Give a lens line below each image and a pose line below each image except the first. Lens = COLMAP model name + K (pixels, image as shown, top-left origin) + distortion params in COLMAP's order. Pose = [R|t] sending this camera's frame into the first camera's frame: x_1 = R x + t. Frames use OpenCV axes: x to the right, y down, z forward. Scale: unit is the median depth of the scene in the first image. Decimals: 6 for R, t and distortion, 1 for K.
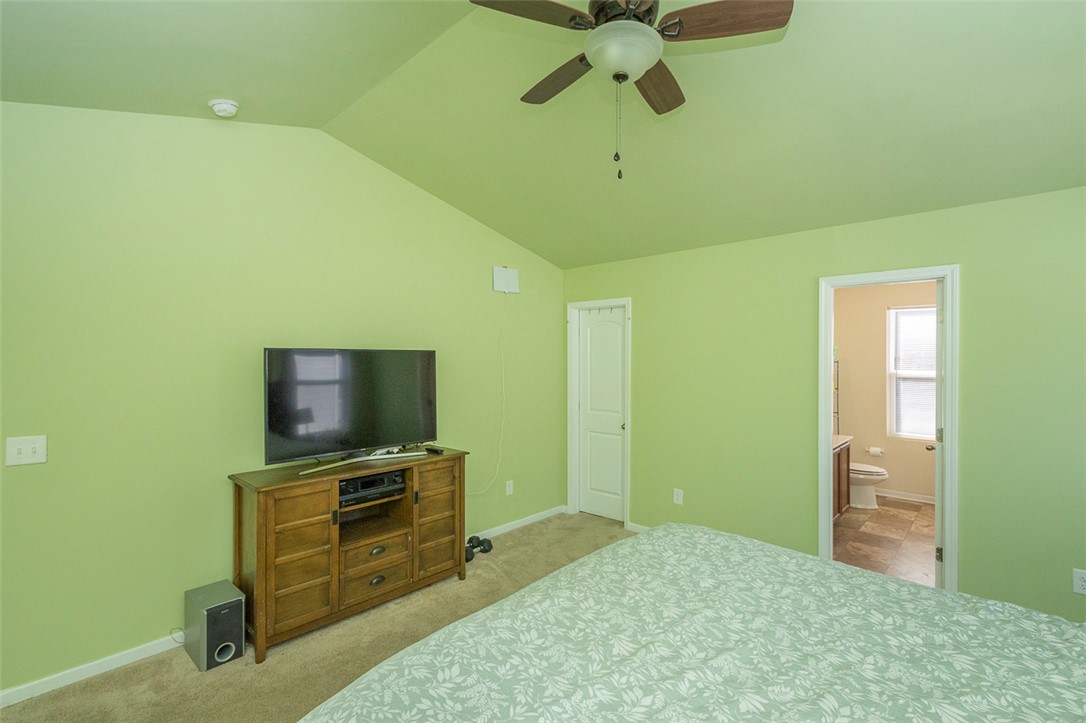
lens RADIAL K [[501.2, 0, 543.0], [0, 501.2, 361.5], [0, 0, 1]] dist [0.001793, 0.000207]
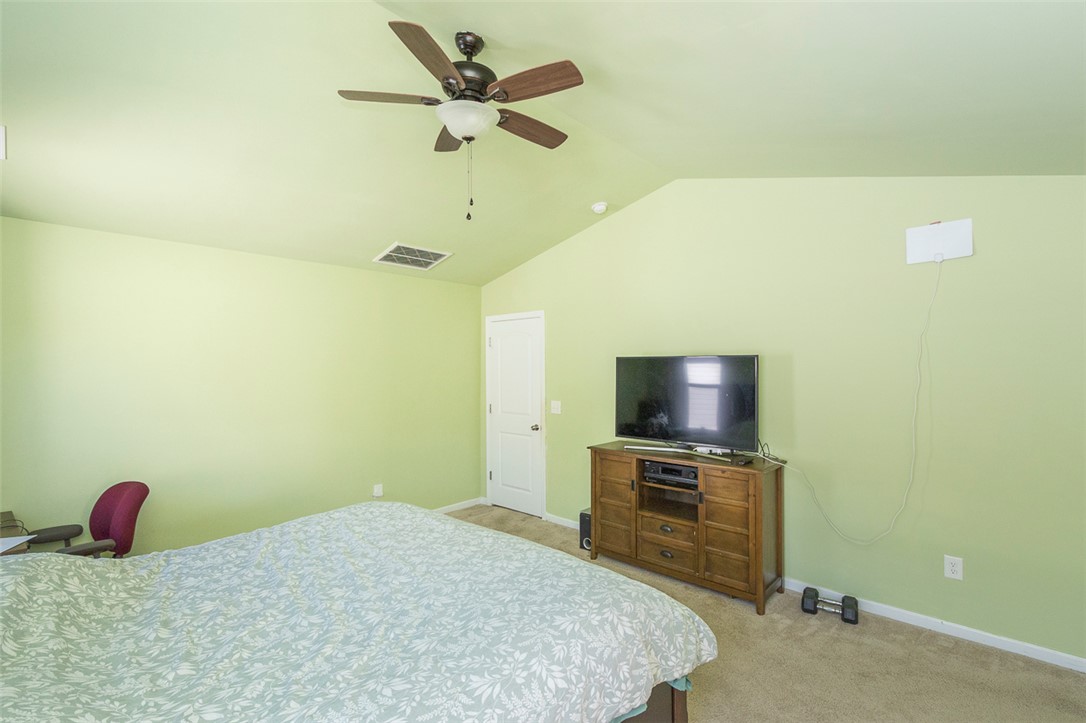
lens RADIAL K [[514.2, 0, 543.0], [0, 514.2, 361.5], [0, 0, 1]] dist [-0.019773, -0.000128]
pose [[-0.023189, -0.007871, -0.999700, 0.844735], [-0.004529, 0.999960, -0.007768, -0.000494], [0.999721, 0.004347, -0.023224, 0.718887]]
